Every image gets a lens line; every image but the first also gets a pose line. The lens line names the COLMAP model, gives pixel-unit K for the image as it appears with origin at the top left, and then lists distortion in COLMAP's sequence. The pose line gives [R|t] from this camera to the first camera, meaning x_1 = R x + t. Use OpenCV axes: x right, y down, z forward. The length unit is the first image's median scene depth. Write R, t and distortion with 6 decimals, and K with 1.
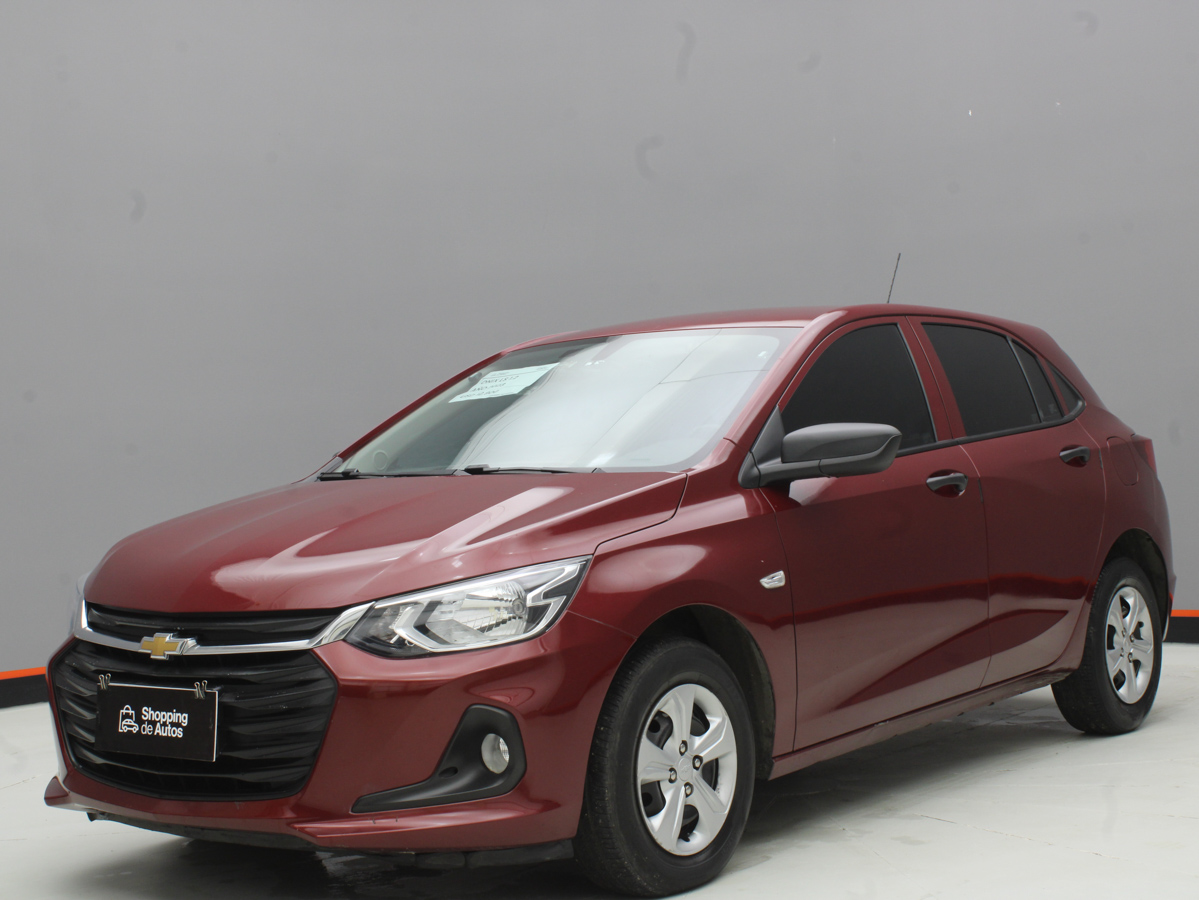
lens RADIAL K [[1870.1, 0, 599.5], [0, 1870.1, 450.0], [0, 0, 1]] dist [0.006597, 0.042733]
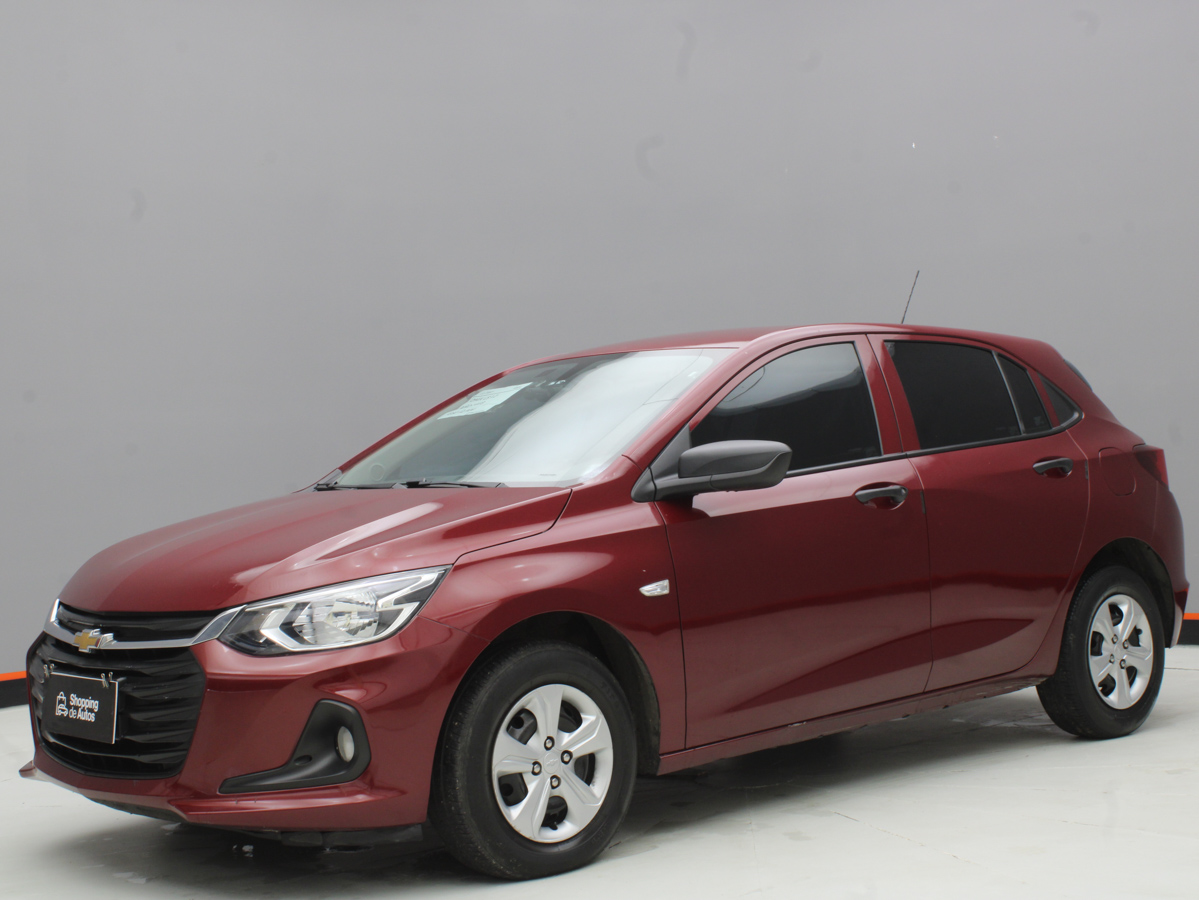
lens RADIAL K [[1779.1, 0, 599.5], [0, 1779.1, 450.0], [0, 0, 1]] dist [-0.014245, 0.007428]
pose [[0.983722, -0.001520, -0.179691, 0.252222], [0.001991, 0.999995, 0.002441, -0.012459], [0.179686, -0.002759, 0.983720, -0.005776]]
